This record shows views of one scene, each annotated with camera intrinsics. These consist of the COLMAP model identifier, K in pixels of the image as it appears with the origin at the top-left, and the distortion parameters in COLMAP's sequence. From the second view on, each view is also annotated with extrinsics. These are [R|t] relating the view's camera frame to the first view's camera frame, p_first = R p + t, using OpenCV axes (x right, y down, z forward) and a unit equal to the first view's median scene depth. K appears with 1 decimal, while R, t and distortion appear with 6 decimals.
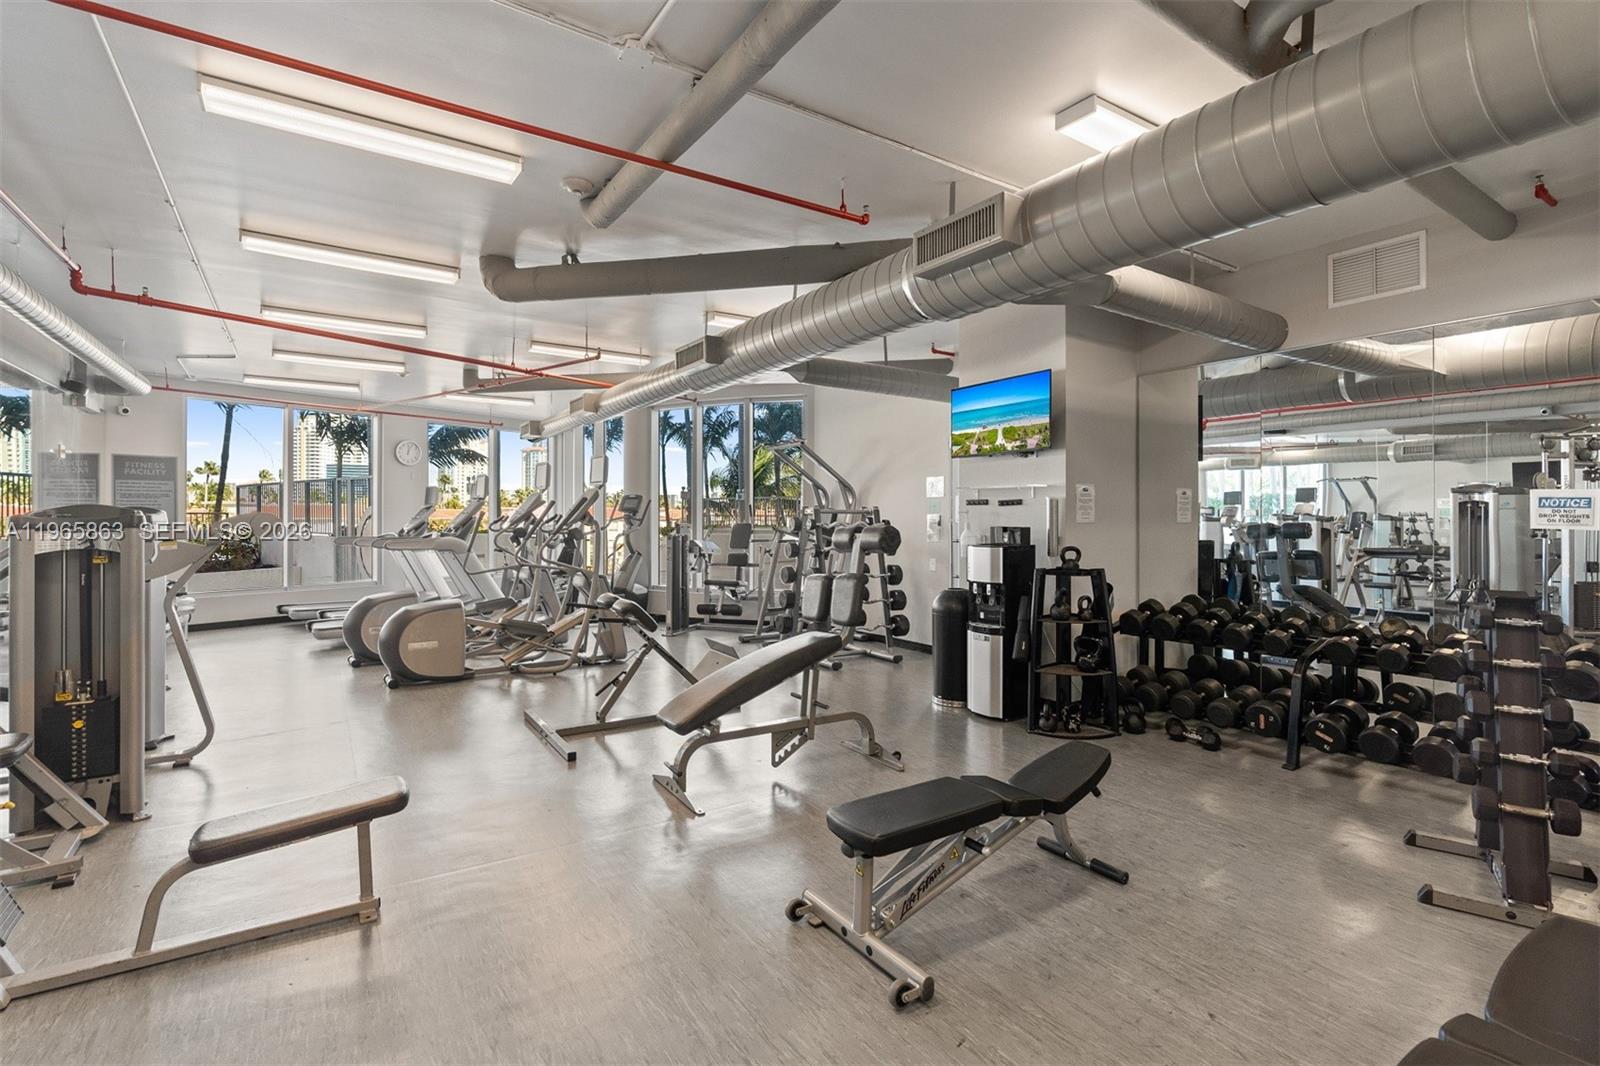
lens RADIAL K [[731.8, 0, 798.0], [0, 731.8, 522.8], [0, 0, 1]] dist [-0.001281, -0.000096]
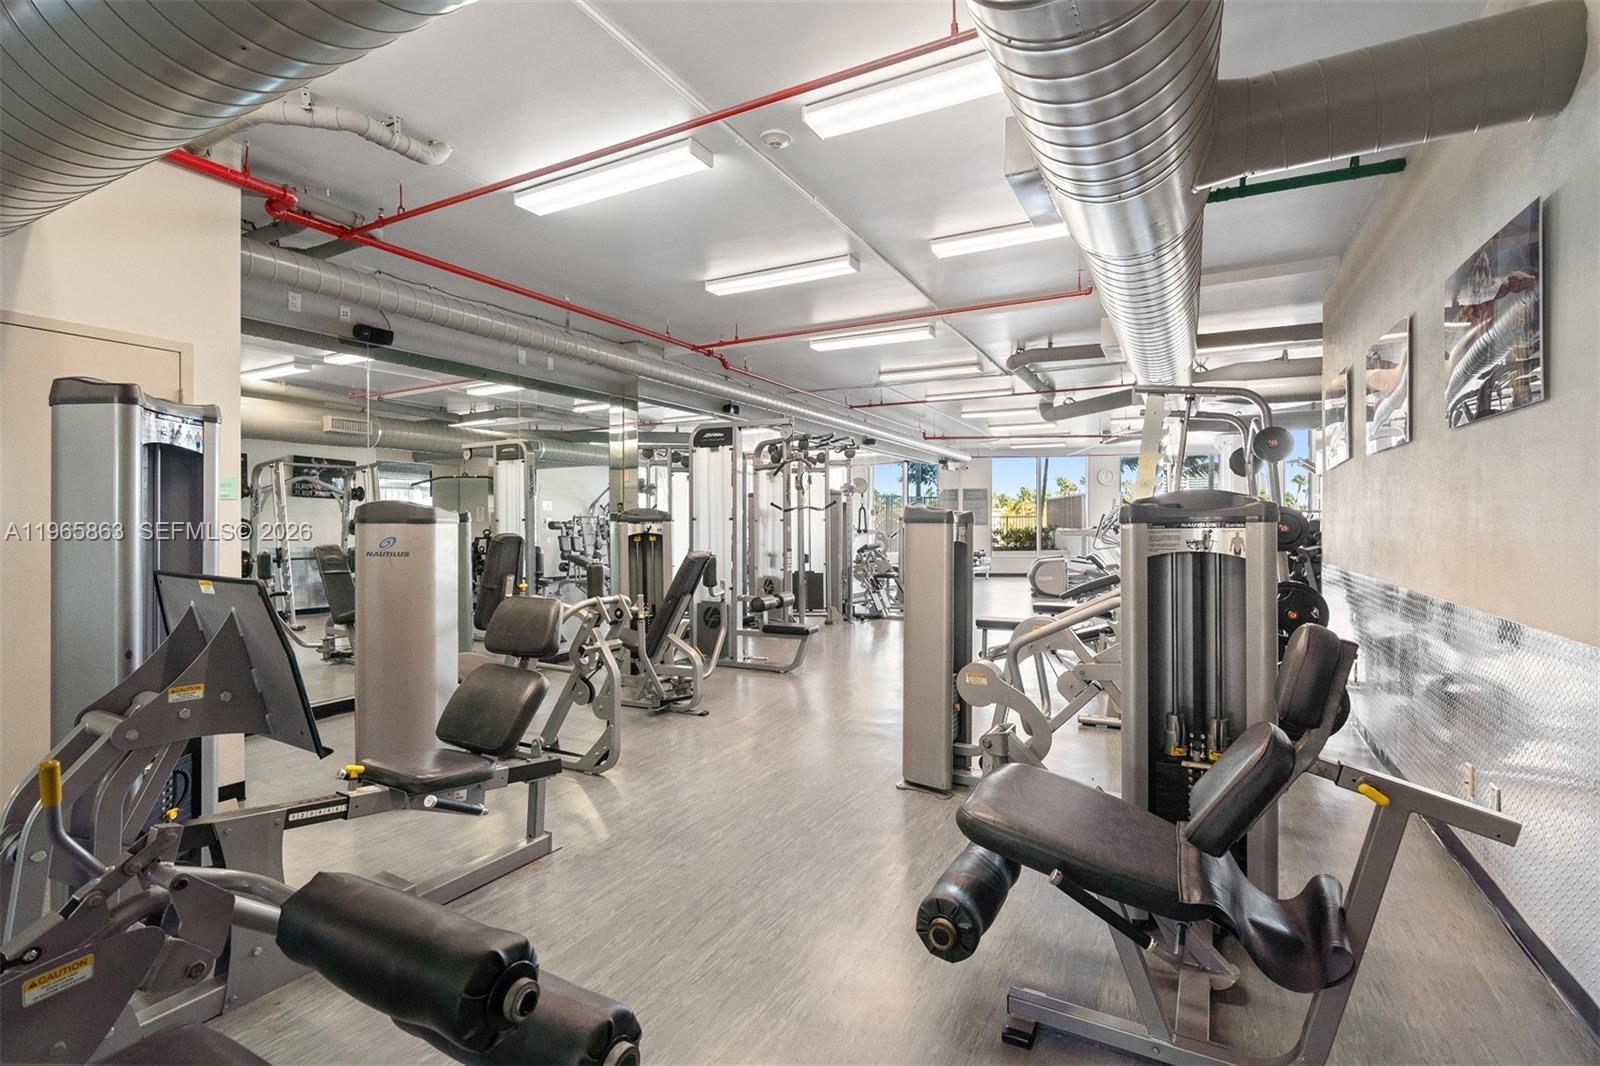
lens RADIAL K [[731.8, 0, 797.4], [0, 731.8, 523.2], [0, 0, 1]] dist [-0.001281, -0.000096]
pose [[0.472890, 0.006129, -0.881100, 0.684483], [-0.006779, 0.999972, 0.003318, 0.002273], [0.881095, 0.004404, 0.472918, -0.410346]]
